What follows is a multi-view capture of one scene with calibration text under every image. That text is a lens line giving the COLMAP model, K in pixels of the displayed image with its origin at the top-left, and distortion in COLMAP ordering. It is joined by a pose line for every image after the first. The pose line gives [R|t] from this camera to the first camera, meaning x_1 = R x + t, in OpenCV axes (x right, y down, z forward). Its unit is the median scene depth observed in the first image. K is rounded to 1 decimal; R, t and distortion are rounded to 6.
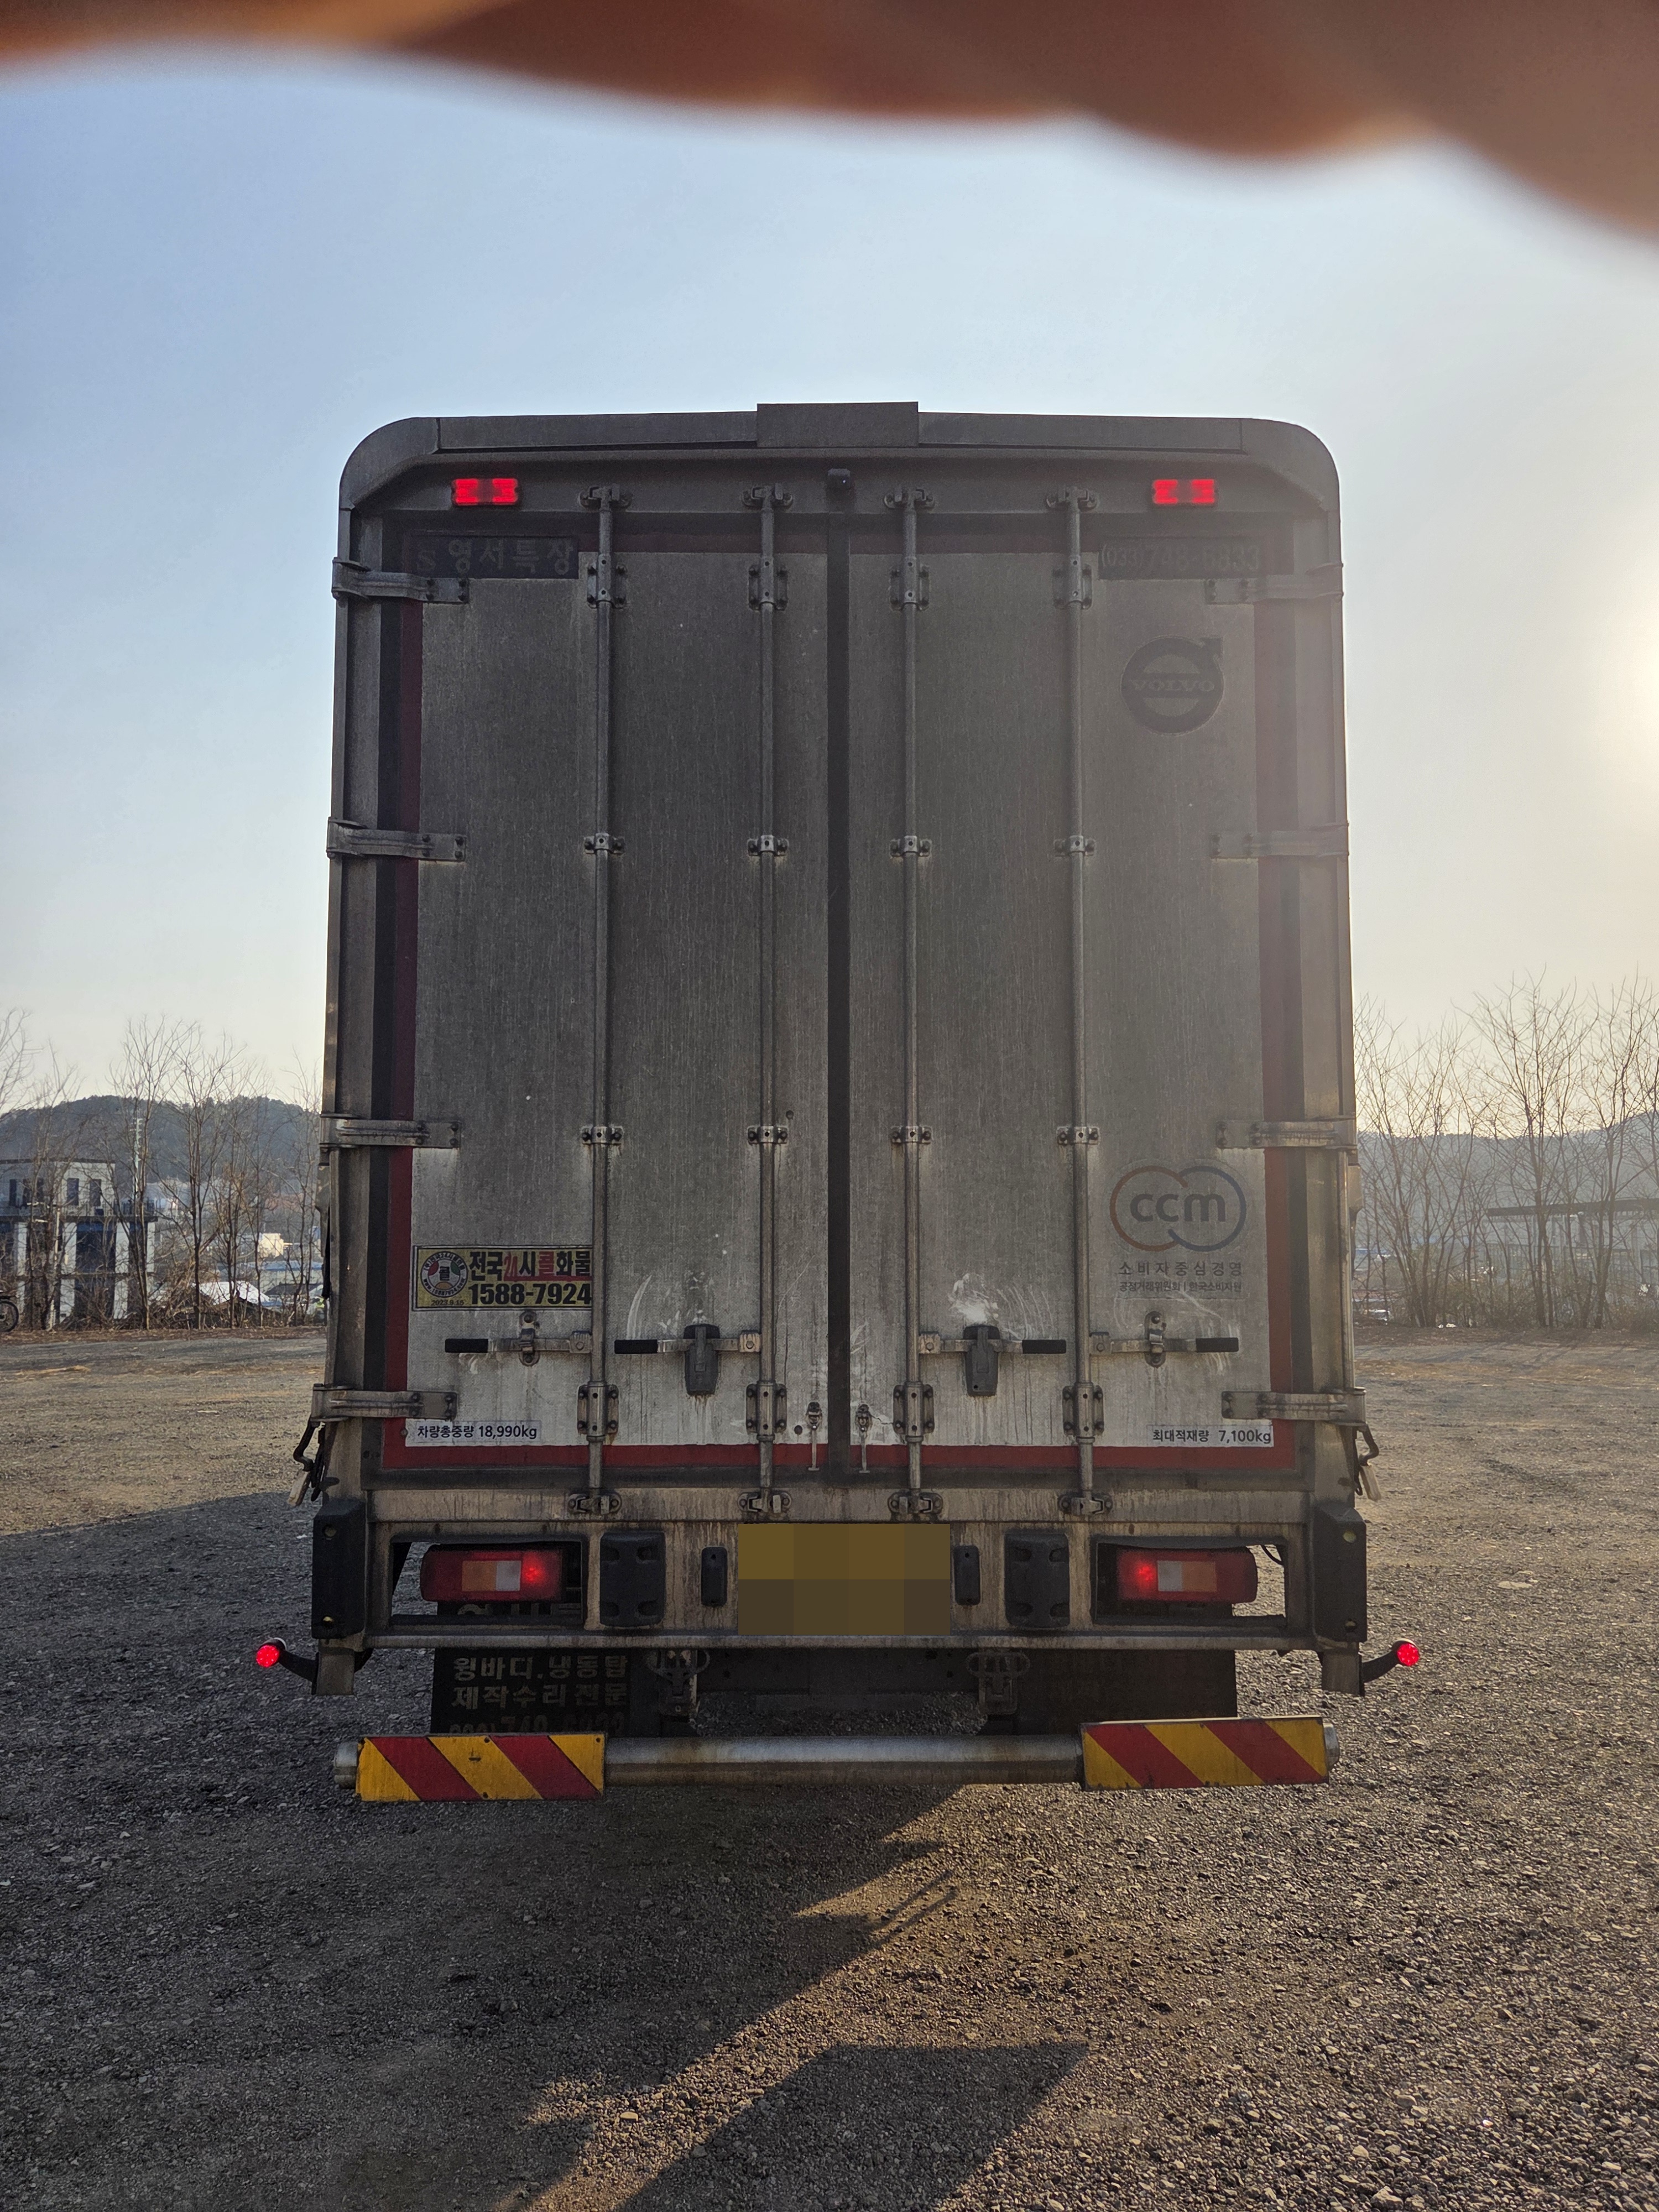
lens RADIAL K [[1472.1, 0, 823.0], [0, 1472.1, 1115.7], [0, 0, 1]] dist [0.059674, -0.024613]
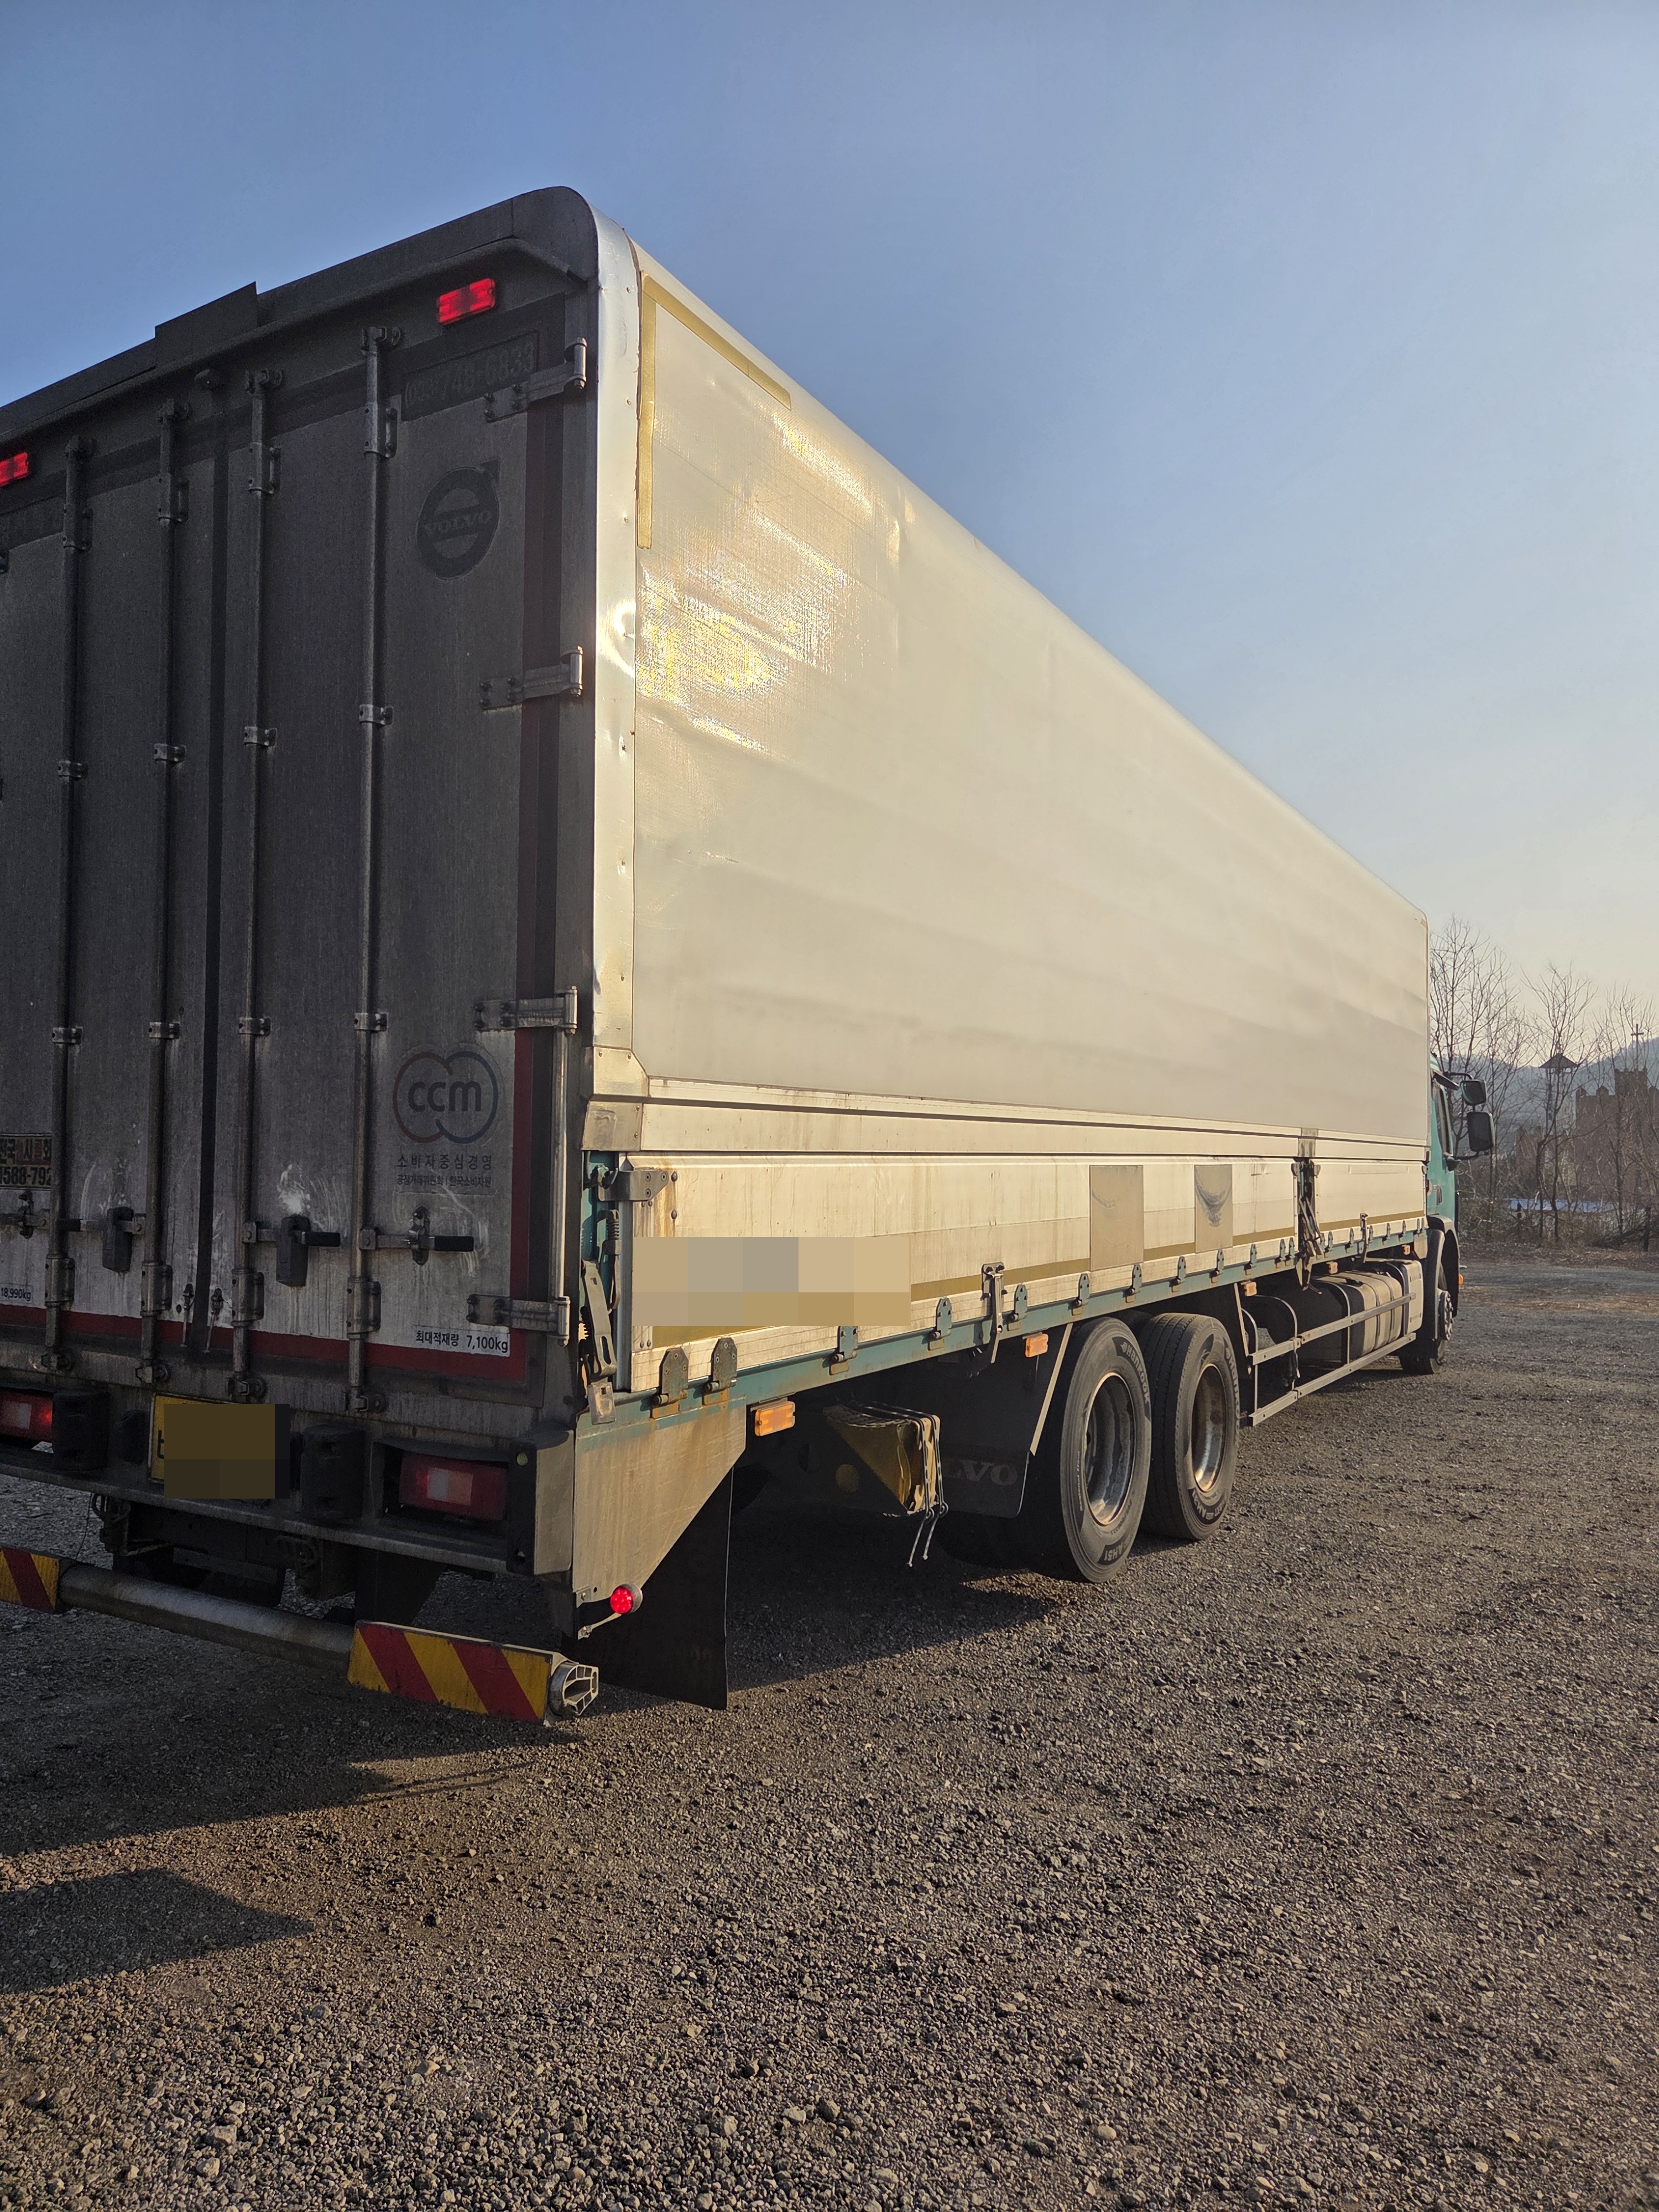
lens RADIAL K [[1472.1, 0, 844.4], [0, 1472.1, 1098.8], [0, 0, 1]] dist [0.059674, -0.024613]
pose [[0.859906, -0.007452, -0.510398, 0.937619], [0.034003, 0.998509, 0.042710, 0.032595], [0.509318, -0.054082, 0.858877, 0.329603]]
